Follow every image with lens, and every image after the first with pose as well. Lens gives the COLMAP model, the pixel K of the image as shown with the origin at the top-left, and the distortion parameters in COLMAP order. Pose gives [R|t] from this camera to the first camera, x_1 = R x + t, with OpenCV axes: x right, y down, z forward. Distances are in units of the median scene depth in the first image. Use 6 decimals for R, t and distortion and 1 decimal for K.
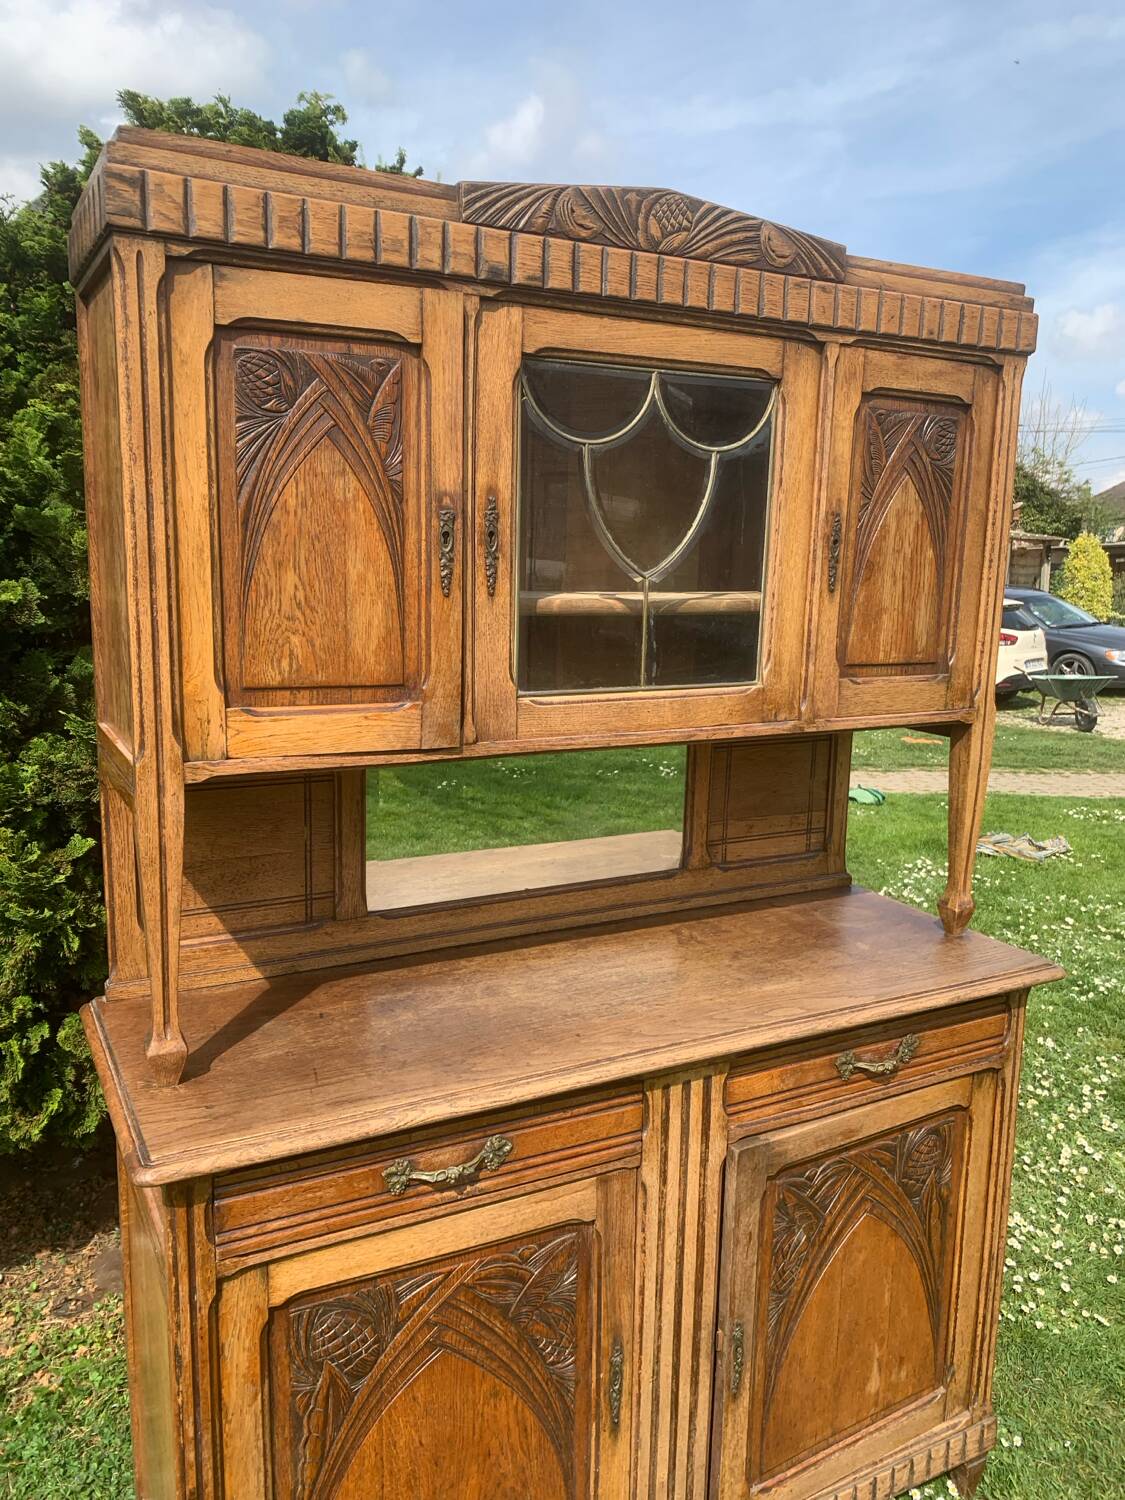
lens RADIAL K [[1148.8, 0, 558.5], [0, 1148.8, 757.3], [0, 0, 1]] dist [0.003372, -0.003057]
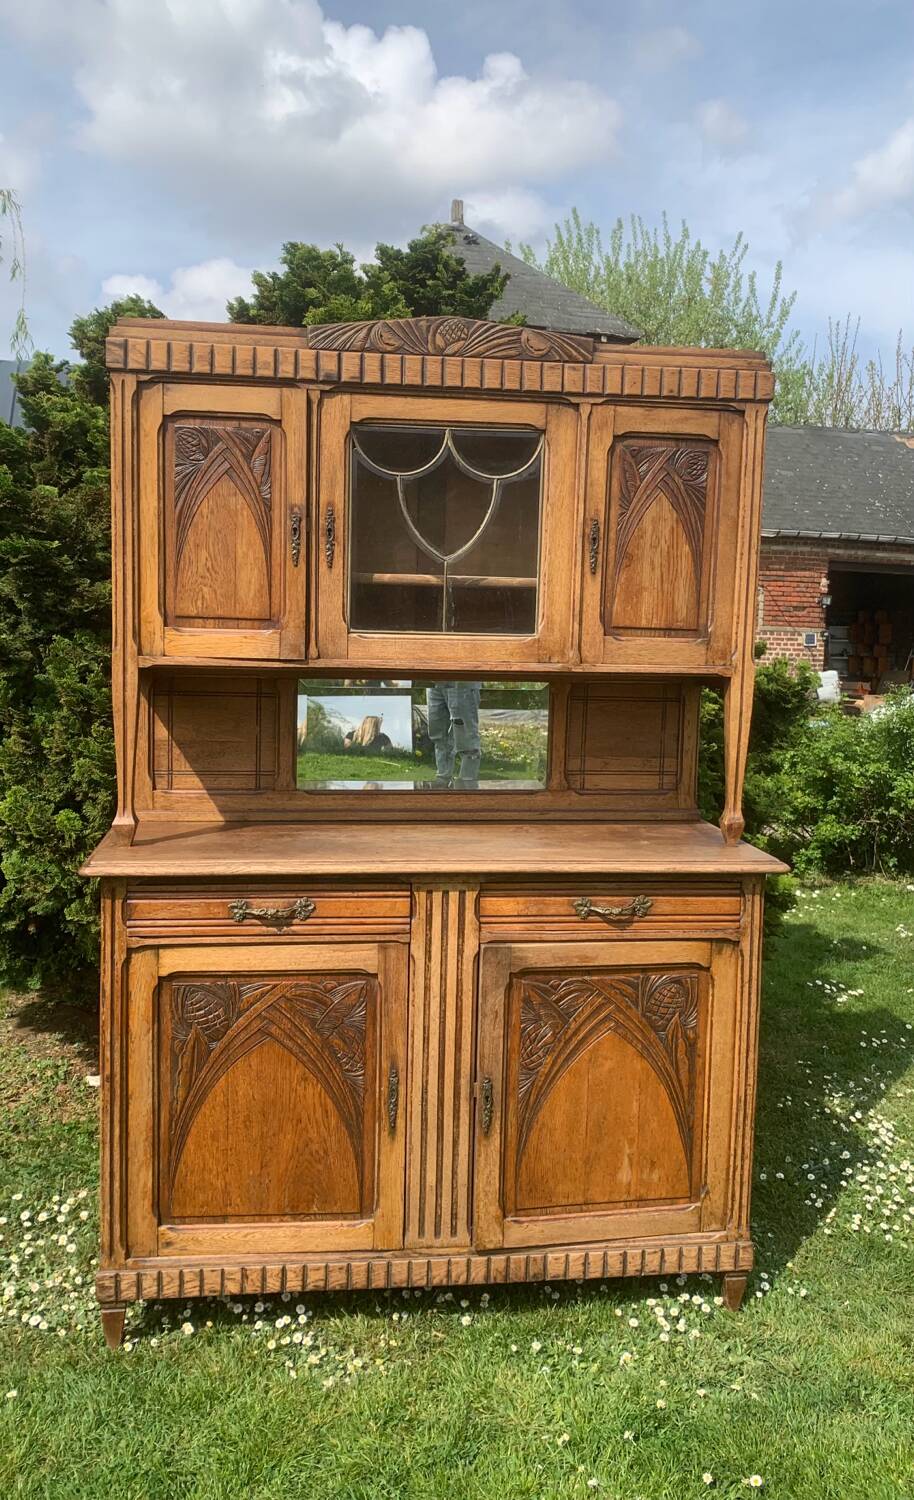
lens RADIAL K [[1230.6, 0, 454.5], [0, 1230.6, 732.1], [0, 0, 1]] dist [0.098188, -0.227604]
pose [[0.939190, 0.038033, -0.341285, 0.716979], [-0.067635, 0.994868, -0.075257, 0.211445], [0.336671, 0.093763, 0.936942, -0.562794]]
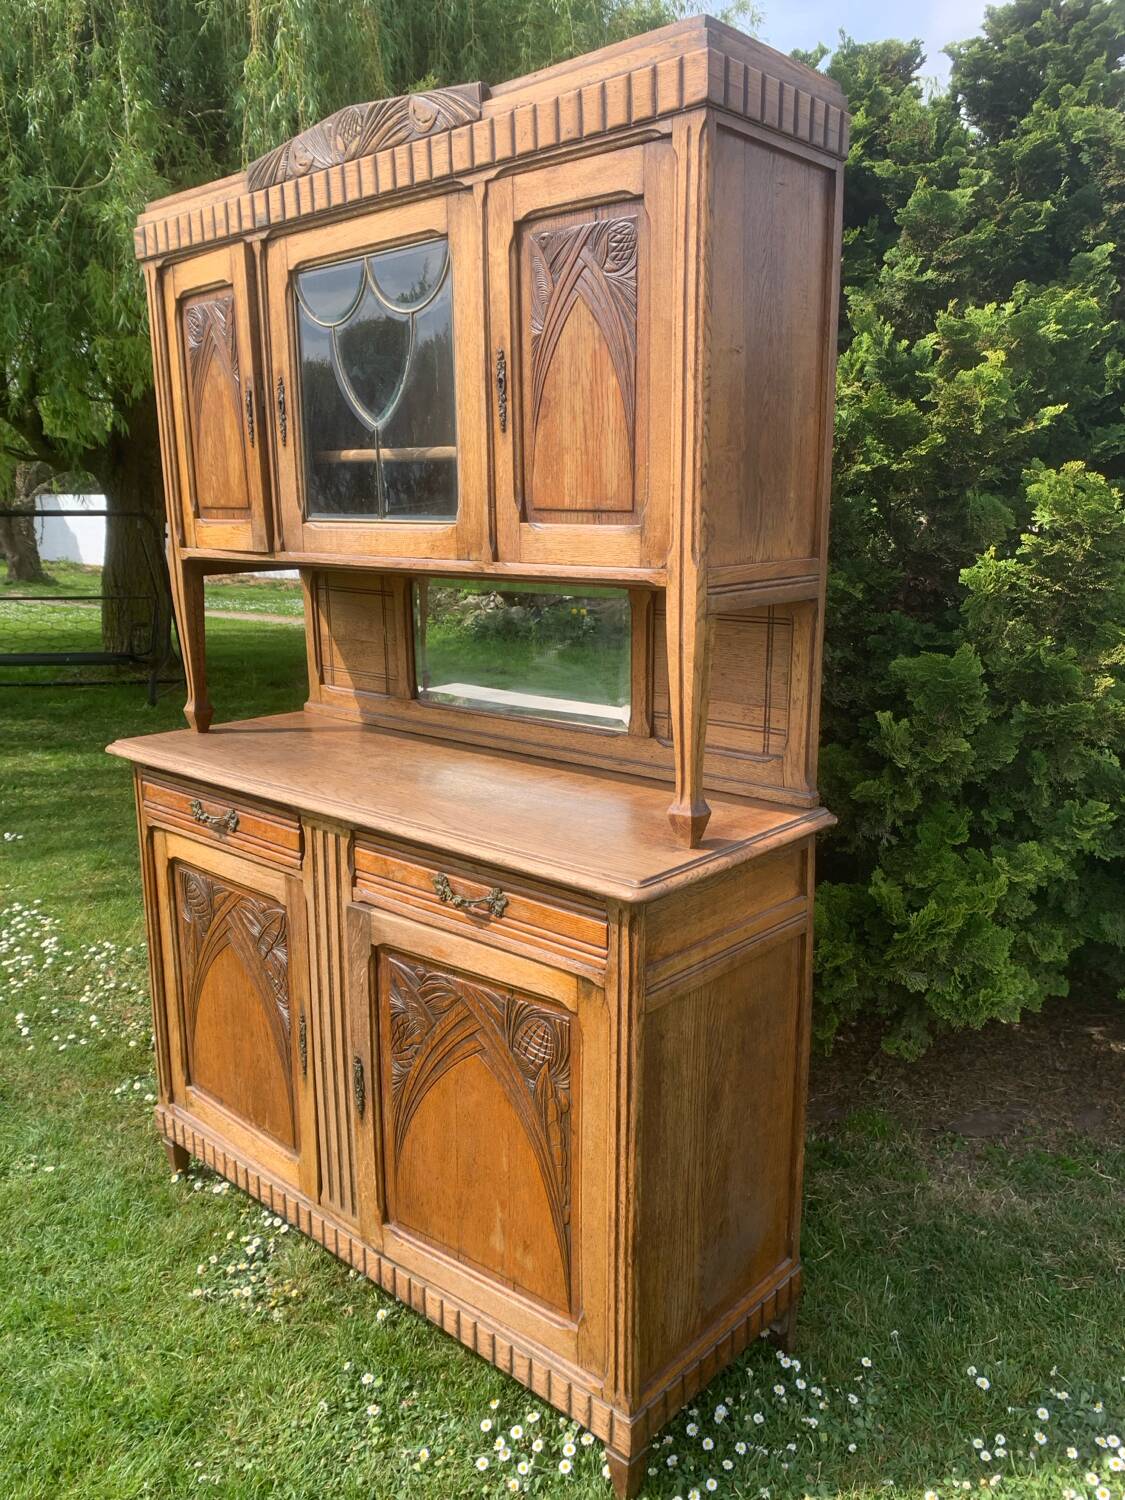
lens RADIAL K [[1144.3, 0, 574.2], [0, 1144.3, 754.4], [0, 0, 1]] dist [0.006668, 0.000159]
pose [[0.349789, 0.179766, -0.919419, 1.461822], [-0.157678, 0.978713, 0.131372, -0.010036], [0.923464, 0.099019, 0.370688, 0.842655]]
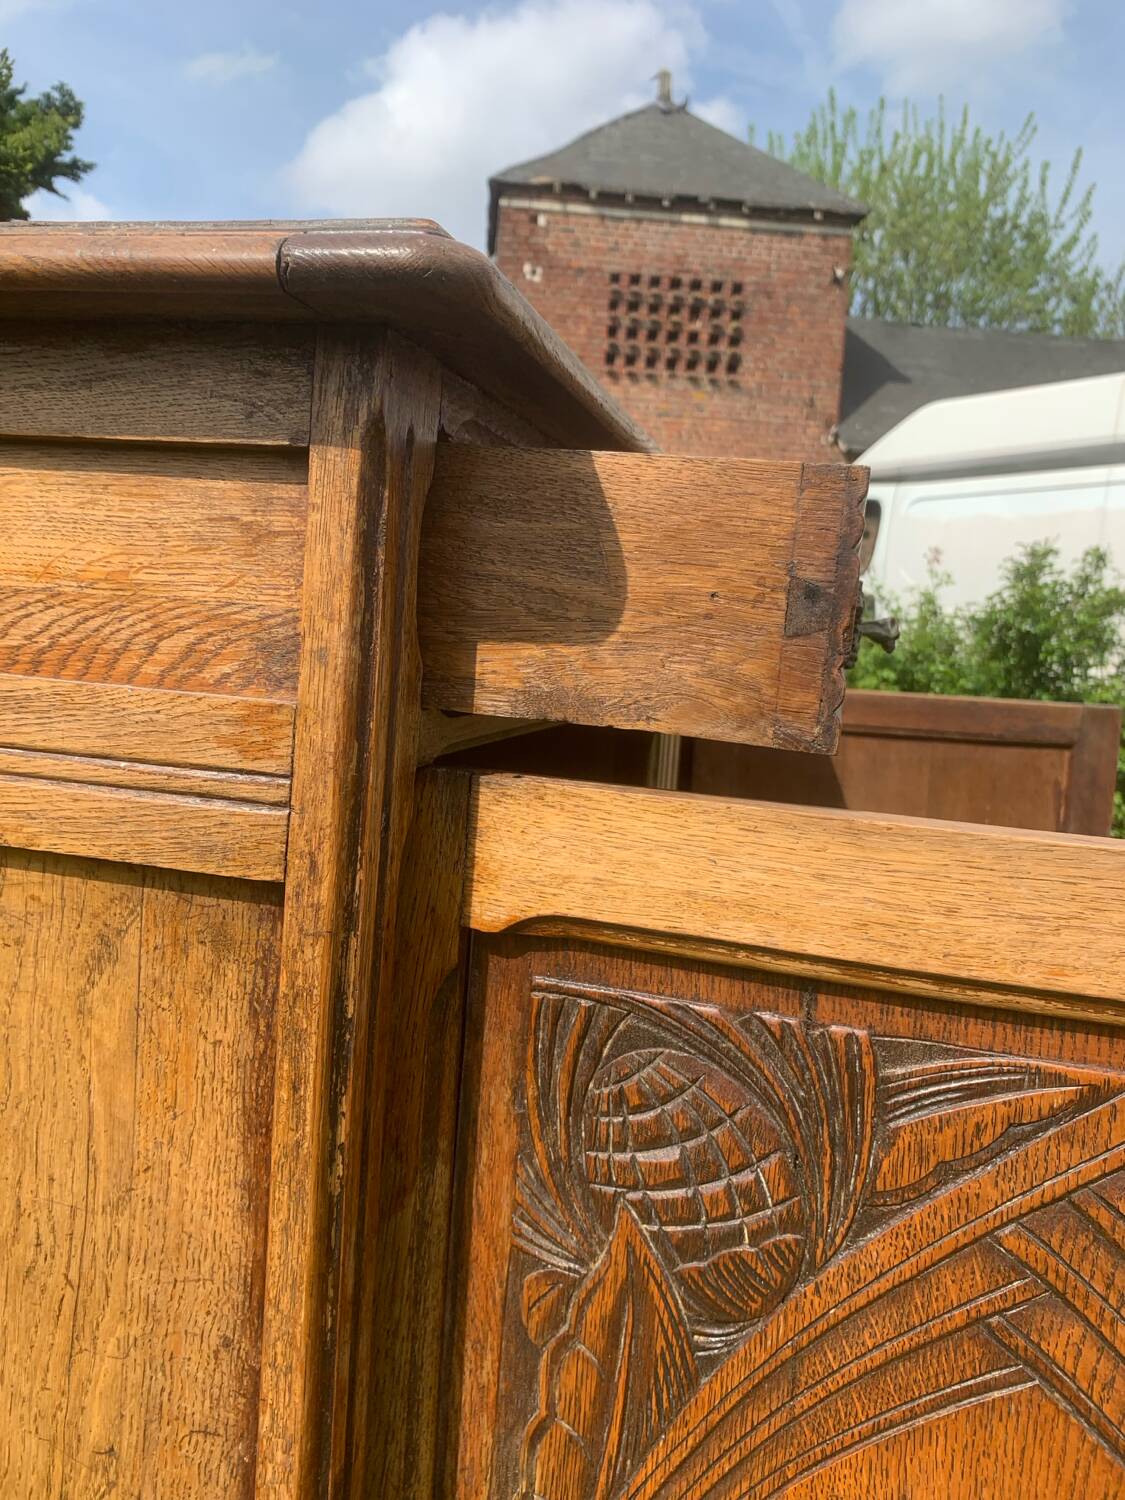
lens RADIAL K [[1147.9, 0, 563.7], [0, 1147.9, 707.8], [0, 0, 1]] dist [-0.001697, -0.002419]
pose [[0.735697, 0.089129, -0.671421, -0.015289], [-0.172685, 0.983227, -0.058696, 0.400216], [0.654928, 0.159127, 0.738748, 0.712218]]
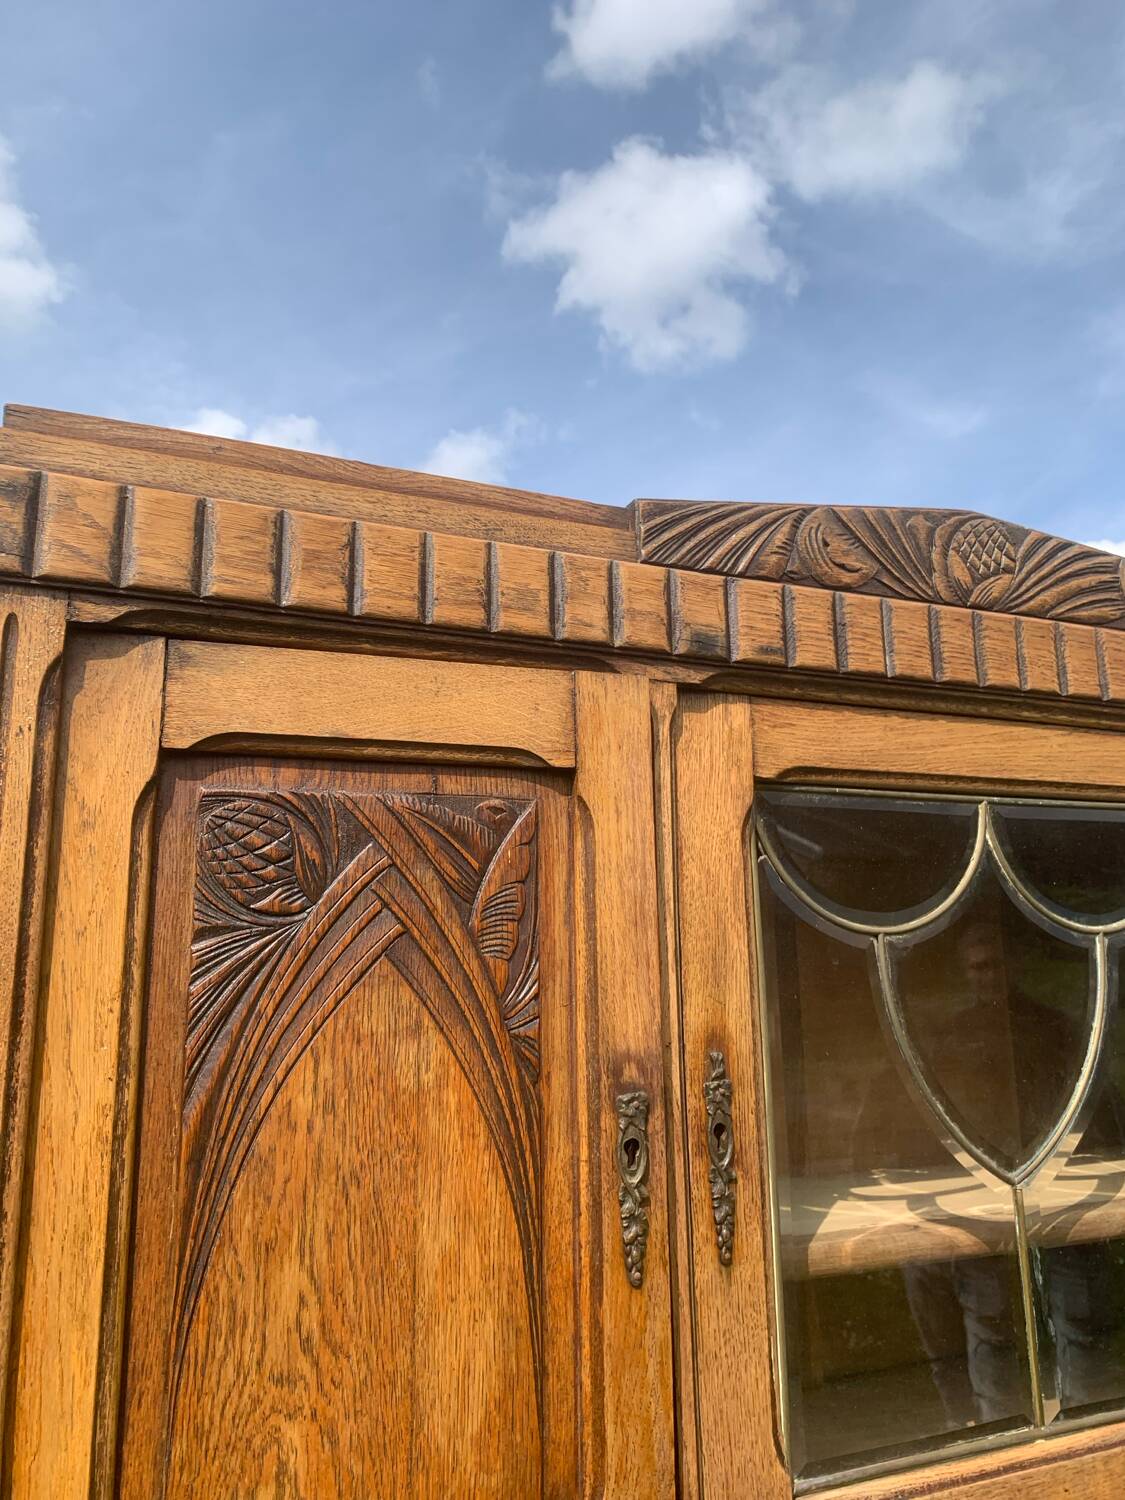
lens RADIAL K [[1107.2, 0, 566.3], [0, 1107.2, 749.3], [0, 0, 1]] dist [0.097111, -0.172658]
pose [[0.995632, -0.054757, -0.075622, -0.078104], [0.021892, 0.924296, -0.381047, -0.163812], [0.090762, 0.377727, 0.921458, 0.494515]]
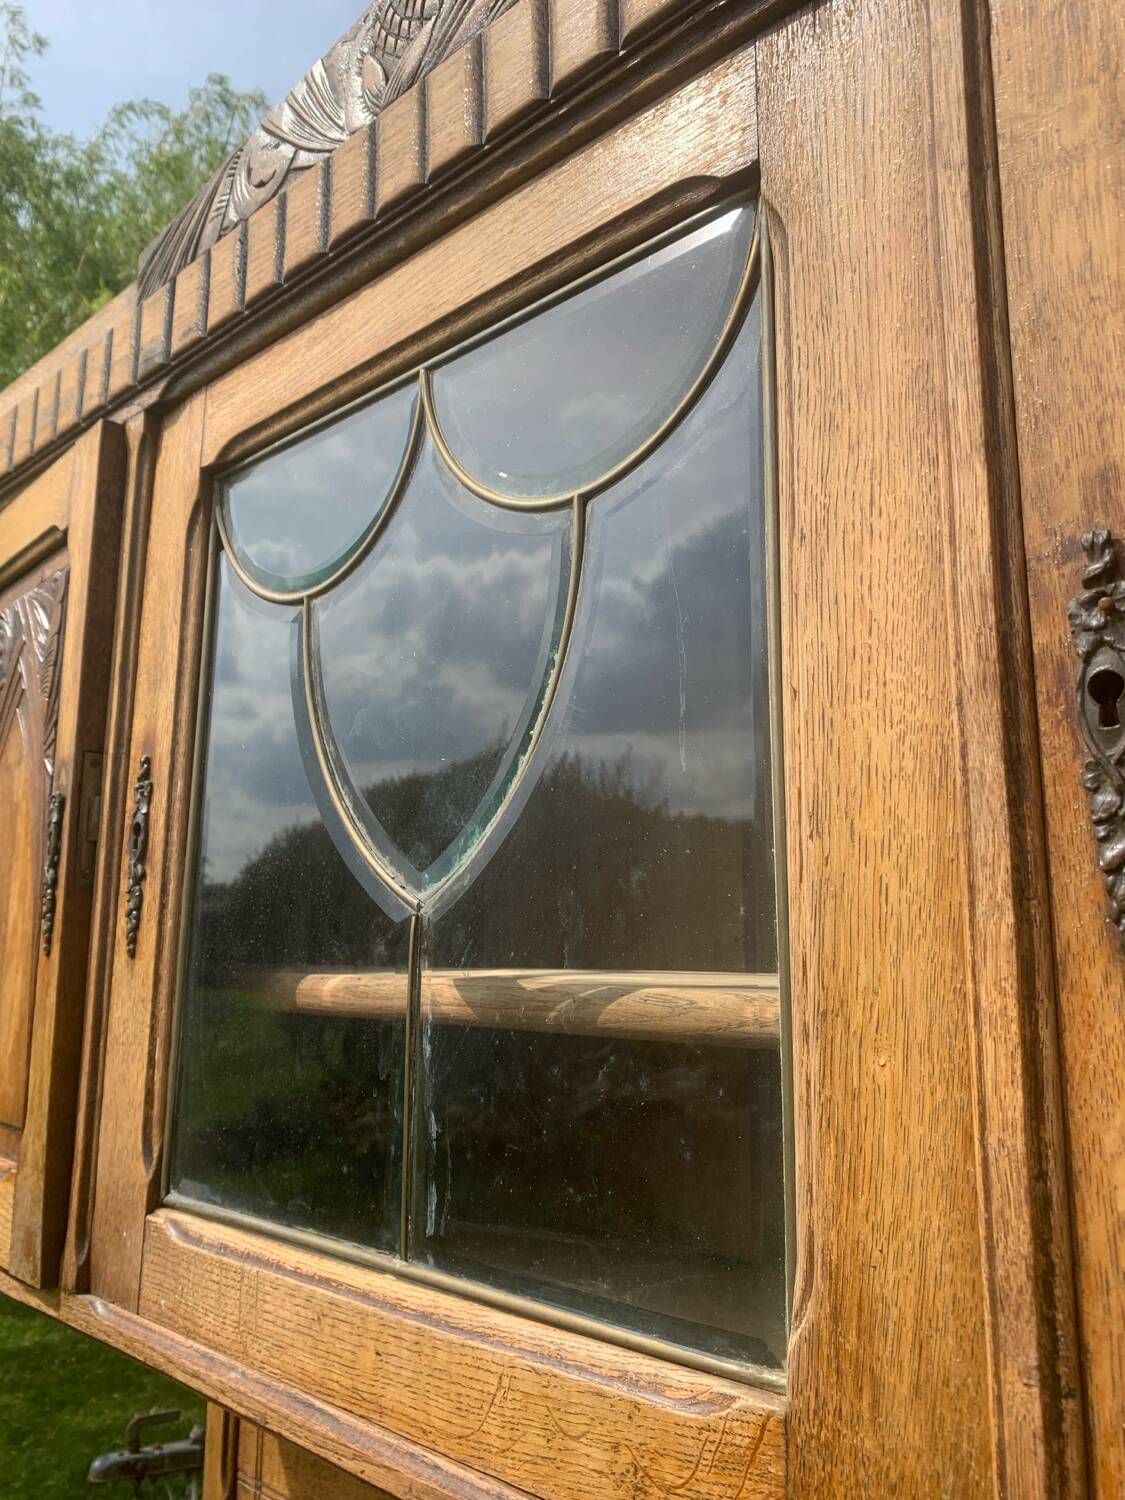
lens RADIAL K [[1153.4, 0, 563.4], [0, 1153.4, 741.3], [0, 0, 1]] dist [0.009472, 0.003244]
pose [[0.310438, -0.195122, -0.930353, 0.450647], [-0.178067, 0.949446, -0.258543, -0.135329], [0.933767, 0.245926, 0.259999, 1.022368]]
